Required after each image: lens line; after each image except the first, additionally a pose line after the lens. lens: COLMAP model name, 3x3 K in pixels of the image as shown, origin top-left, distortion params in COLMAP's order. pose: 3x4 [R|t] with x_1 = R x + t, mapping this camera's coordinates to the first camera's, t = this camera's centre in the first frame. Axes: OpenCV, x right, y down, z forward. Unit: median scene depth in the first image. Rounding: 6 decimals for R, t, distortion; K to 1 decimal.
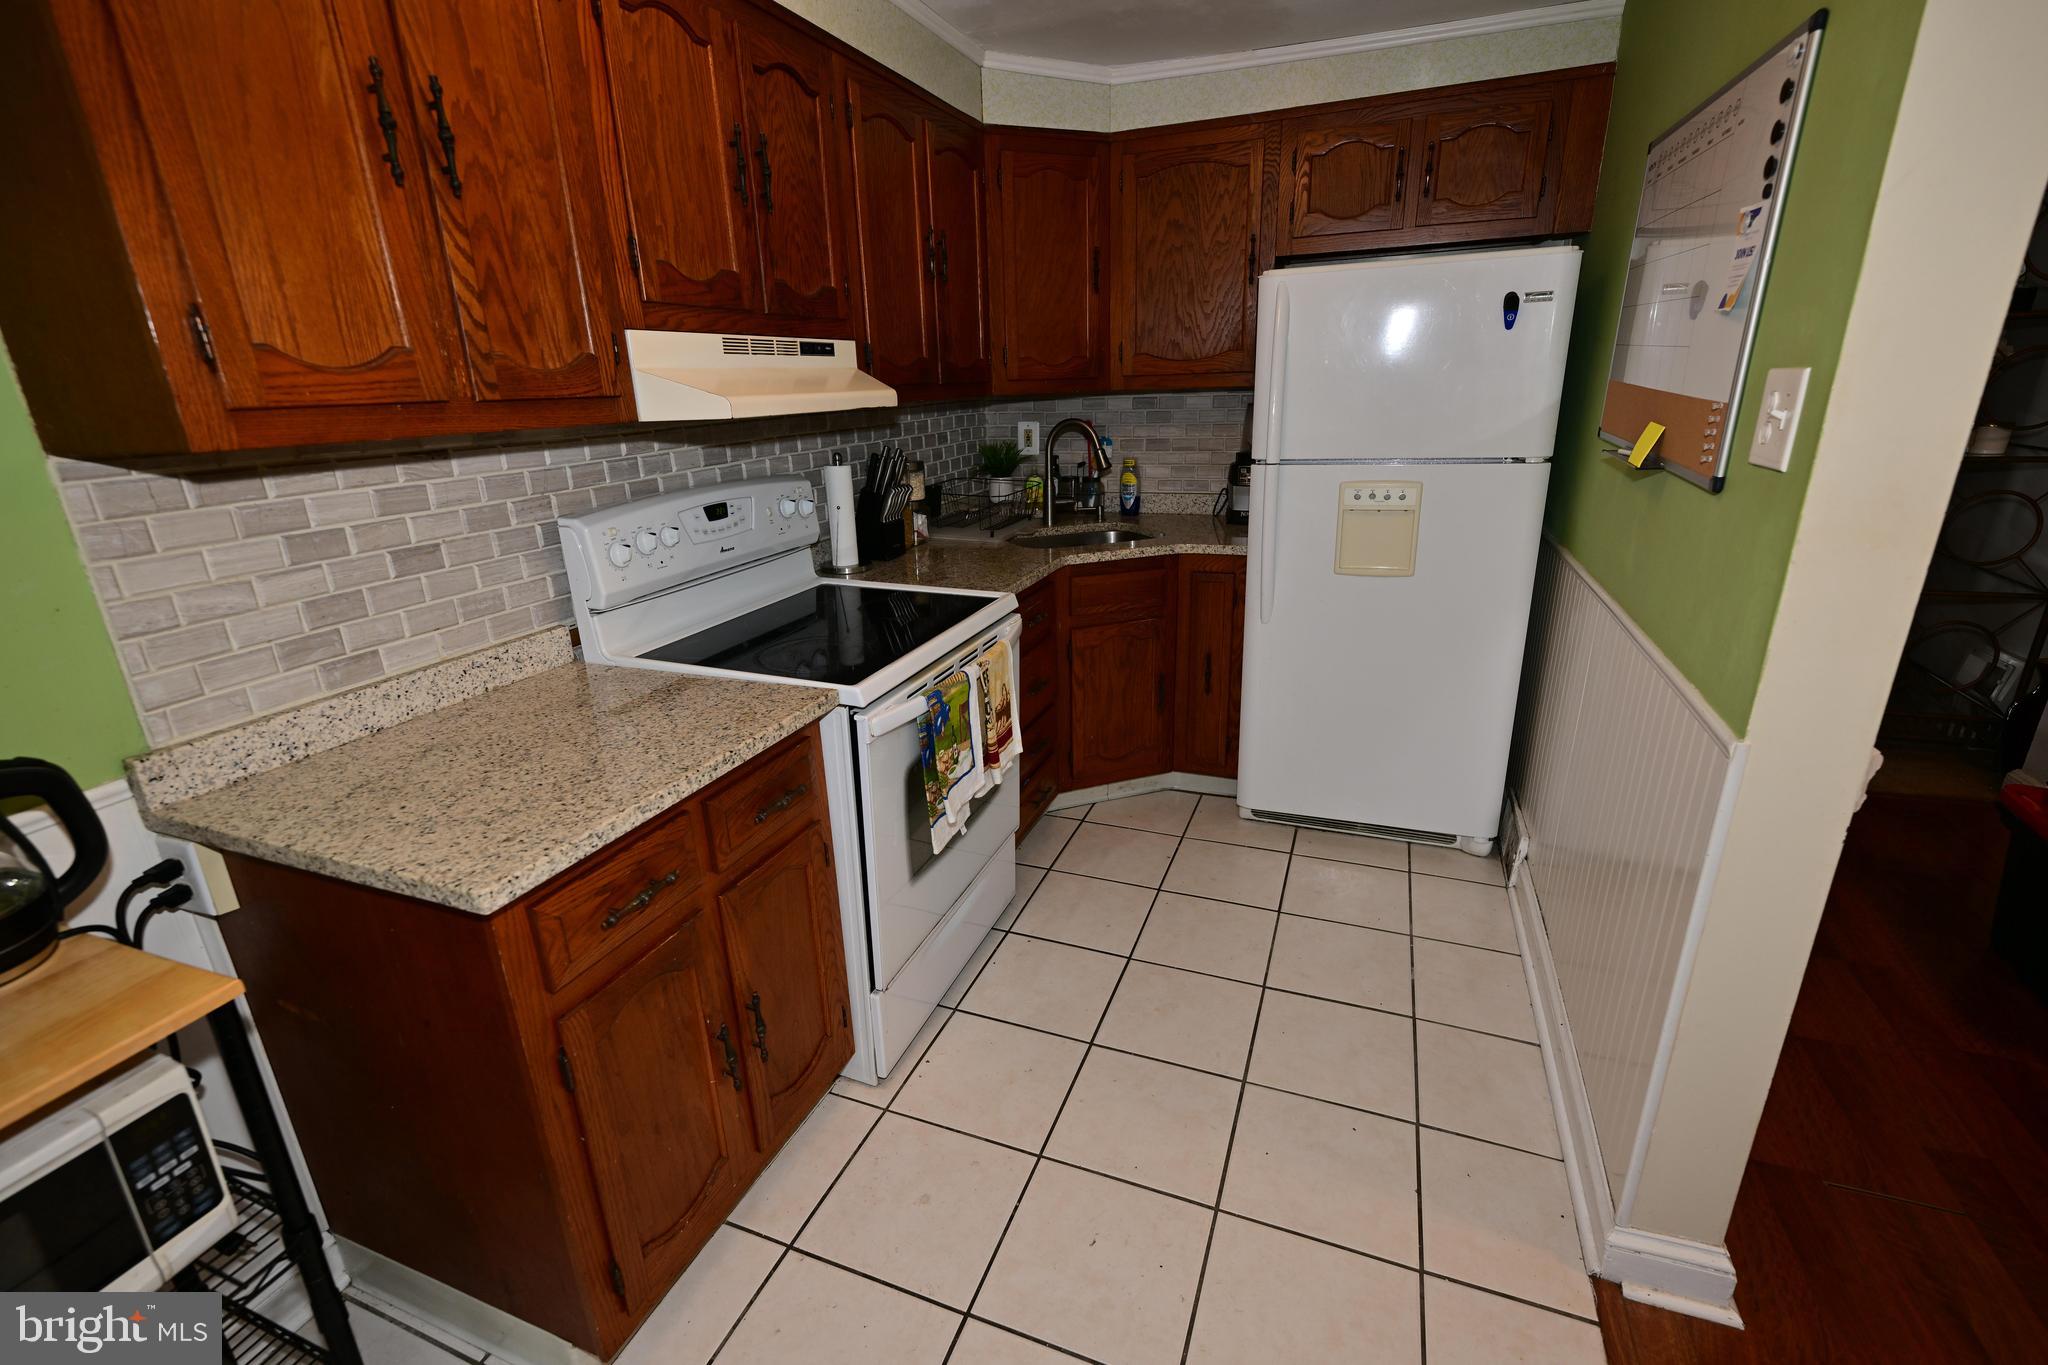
lens RADIAL K [[910.0, 0, 1012.1], [0, 910.0, 689.0], [0, 0, 1]] dist [-0.002485, -0.000274]
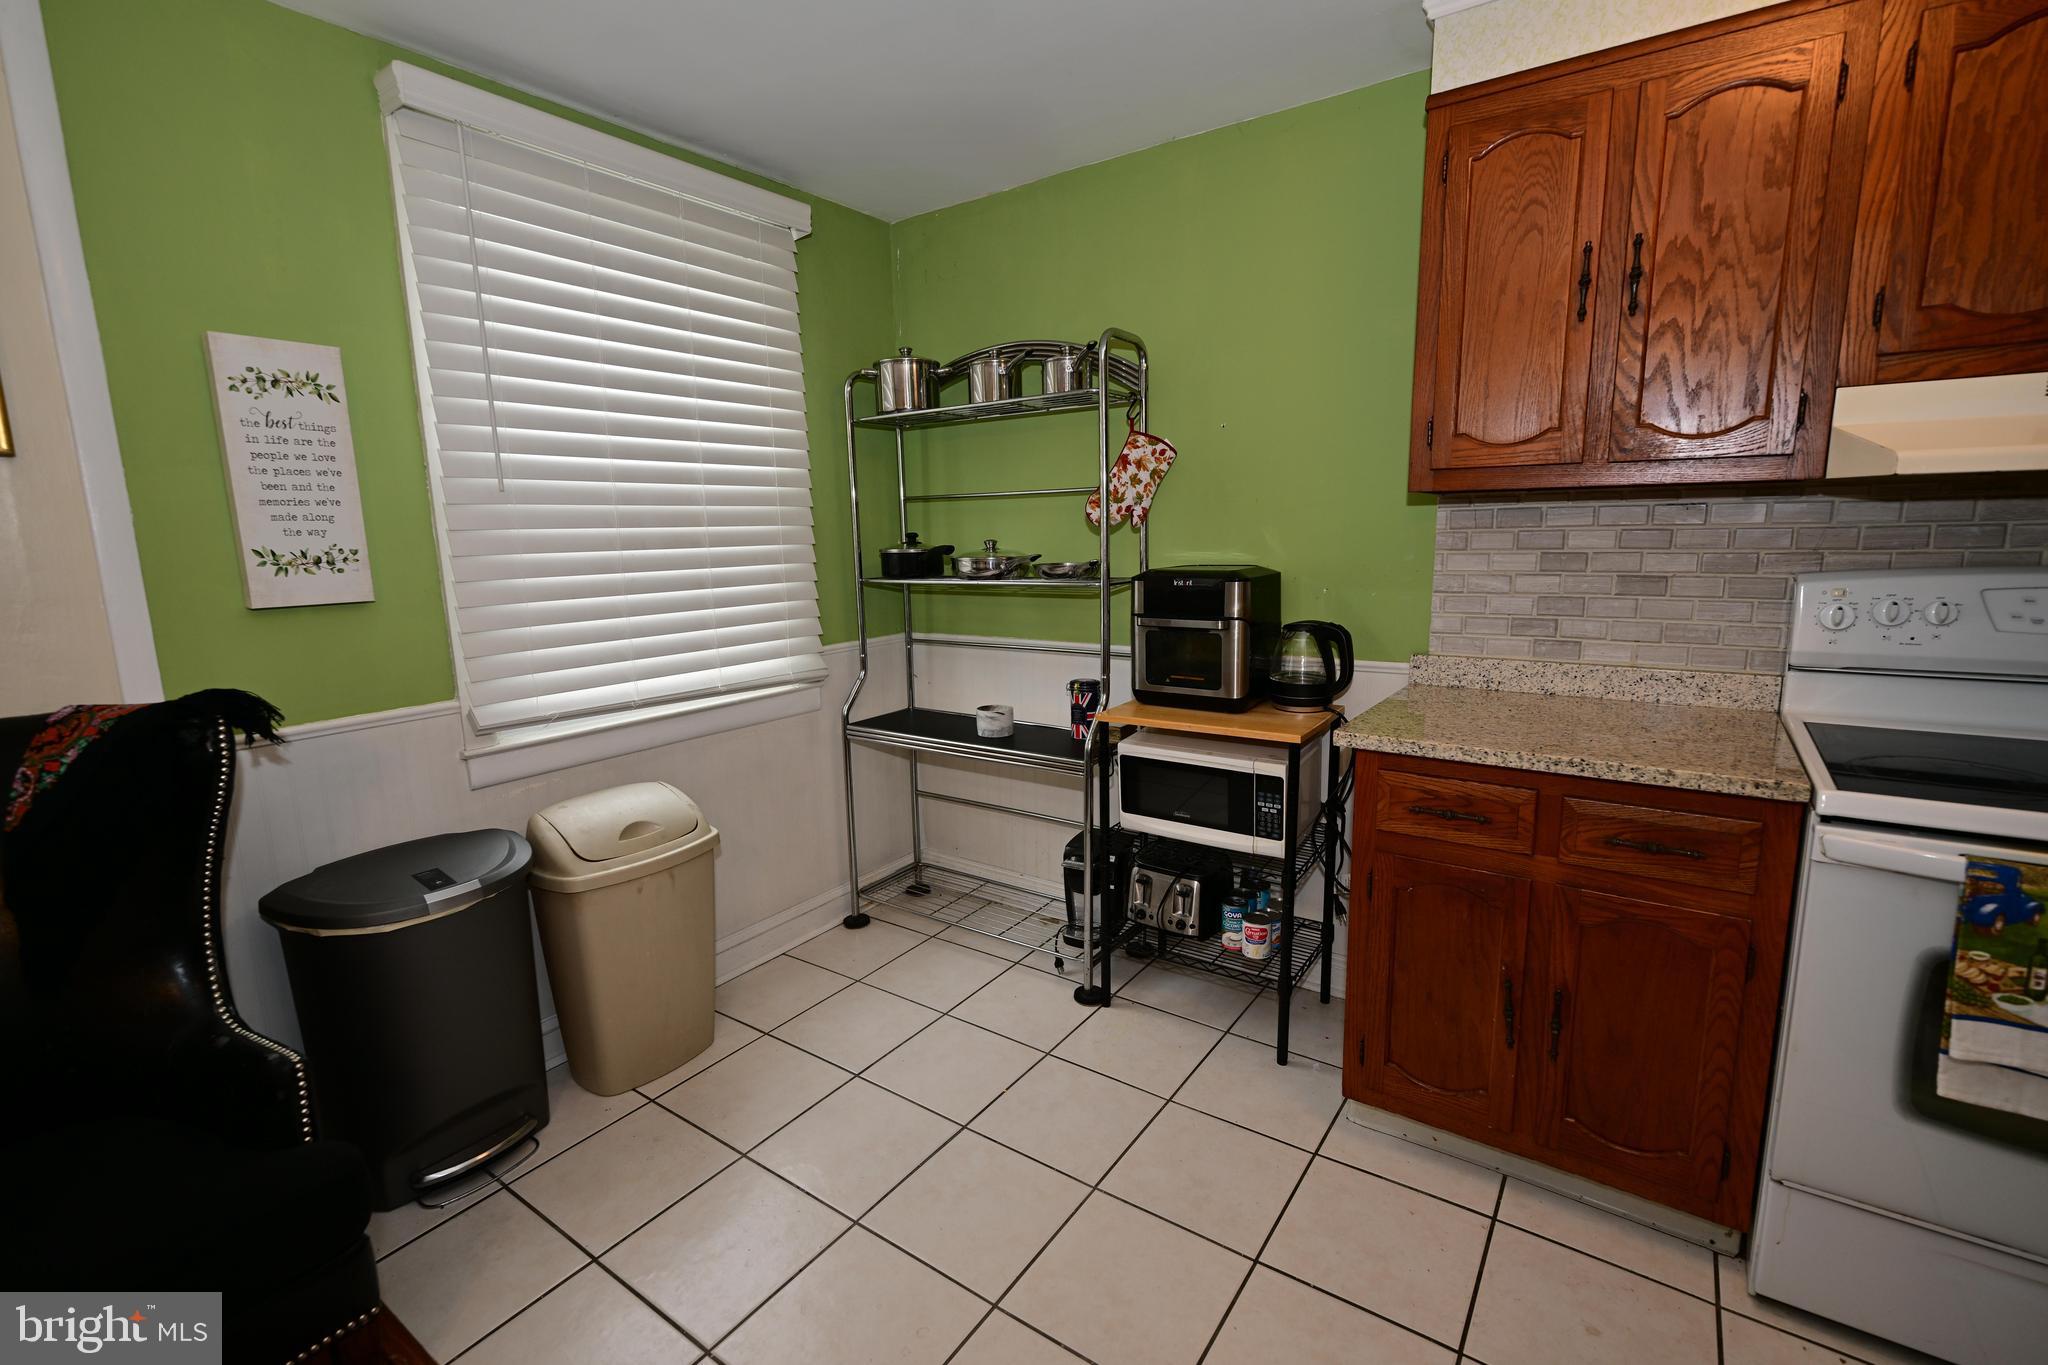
lens RADIAL K [[910.0, 0, 1016.5], [0, 910.0, 682.0], [0, 0, 1]] dist [-0.002485, -0.000274]
pose [[-0.236062, 0.202097, -0.950490, 0.771138], [-0.286428, 0.920206, 0.266794, -0.101957], [0.928565, 0.335227, -0.159339, 0.413616]]
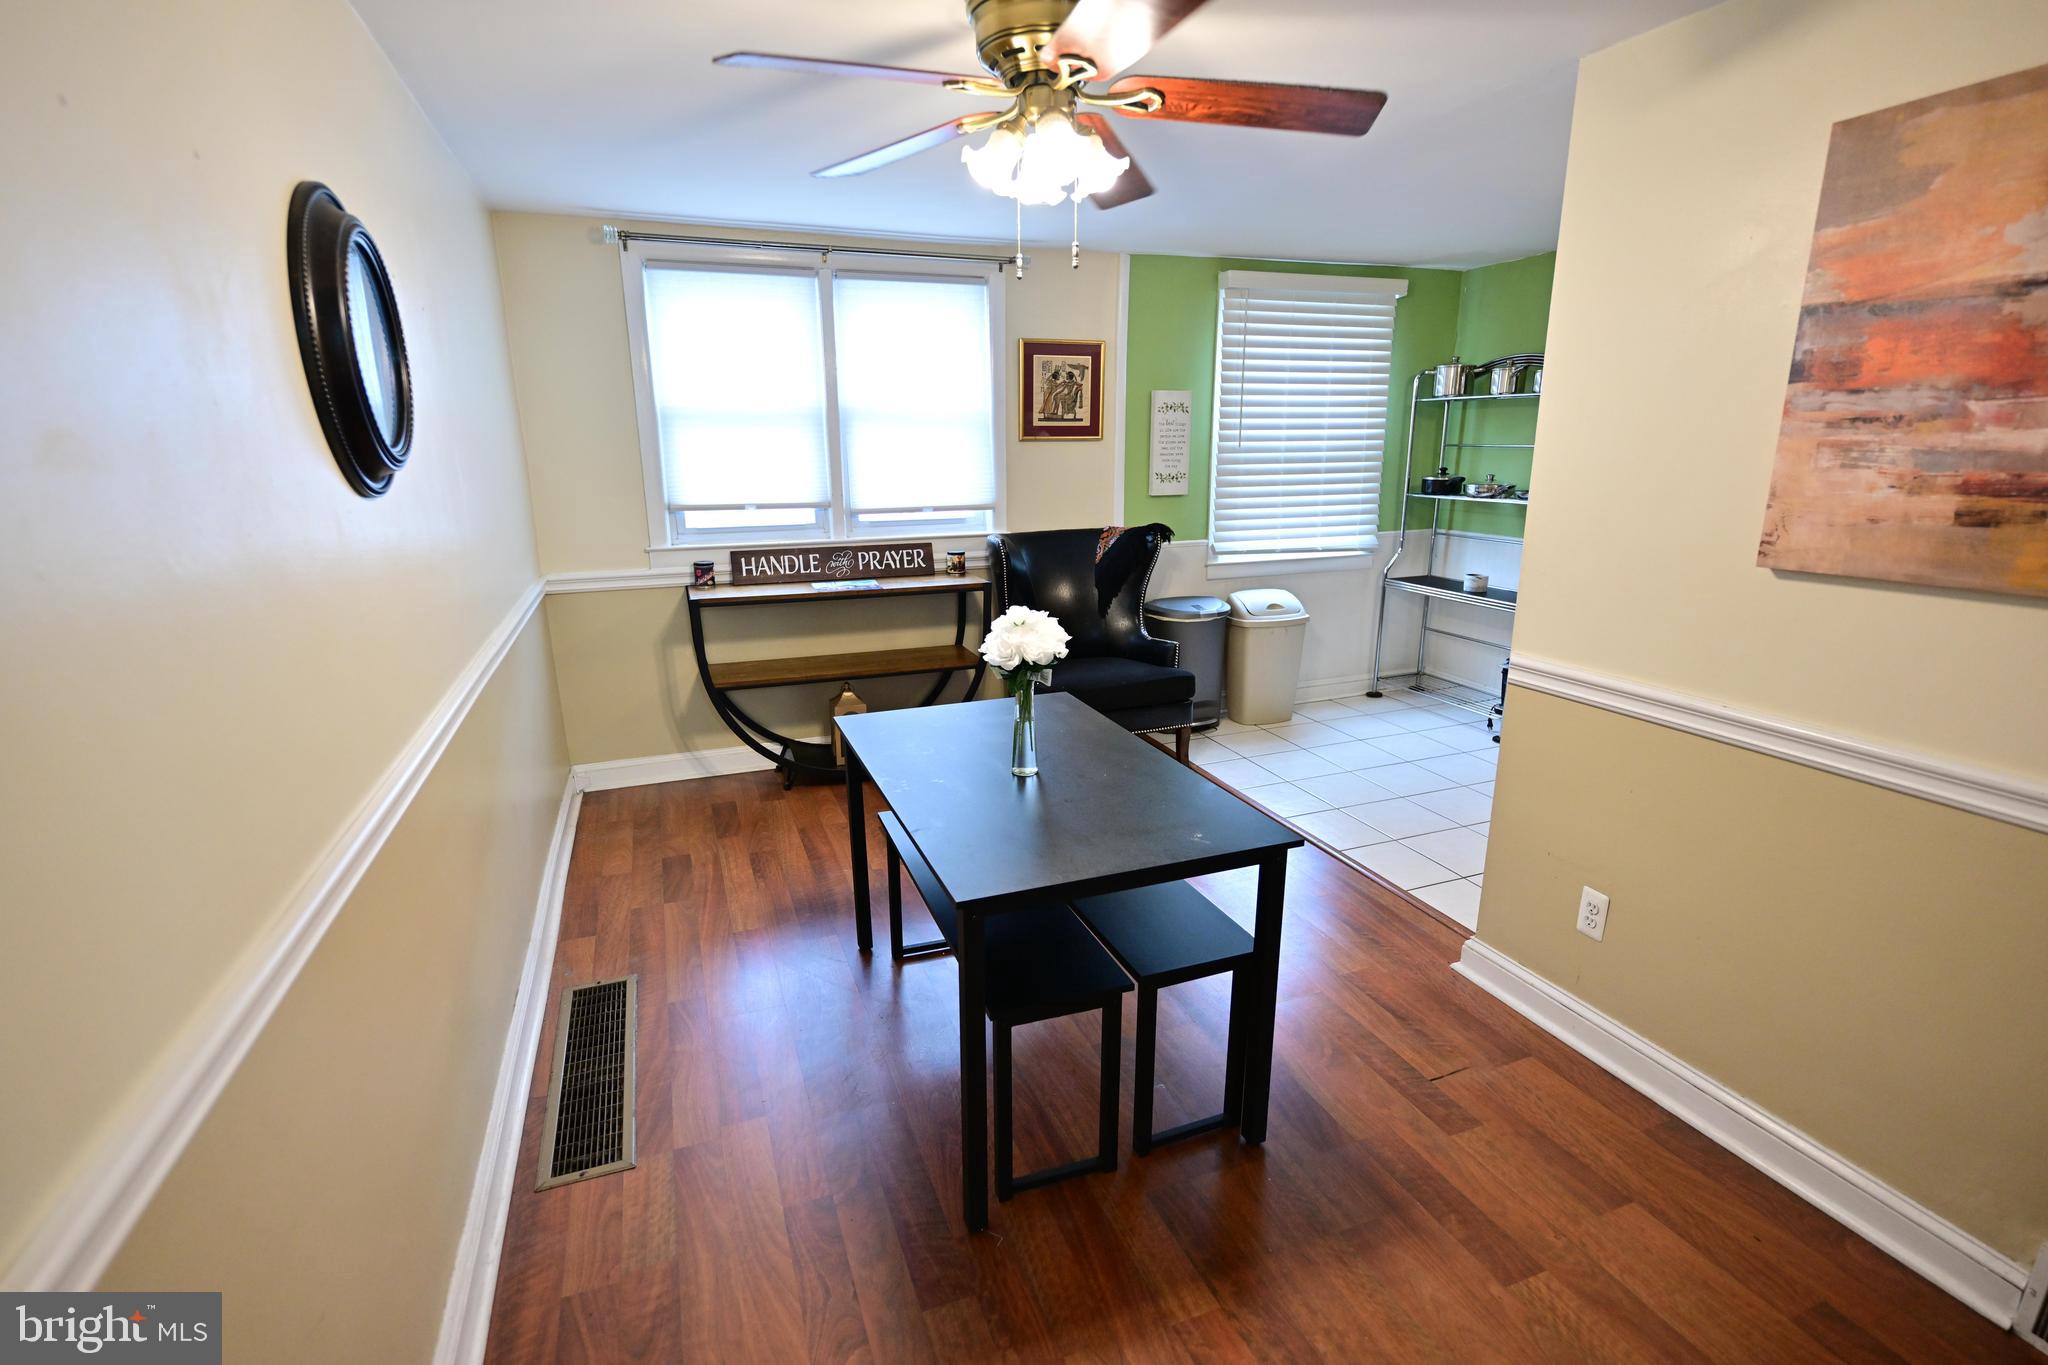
lens RADIAL K [[910.0, 0, 1027.7], [0, 910.0, 668.4], [0, 0, 1]] dist [-0.002485, -0.000274]
pose [[-0.741159, 0.207468, -0.638467, 2.074240], [-0.186928, 0.849659, 0.493089, -0.480247], [0.644780, 0.484805, -0.590951, 1.022704]]
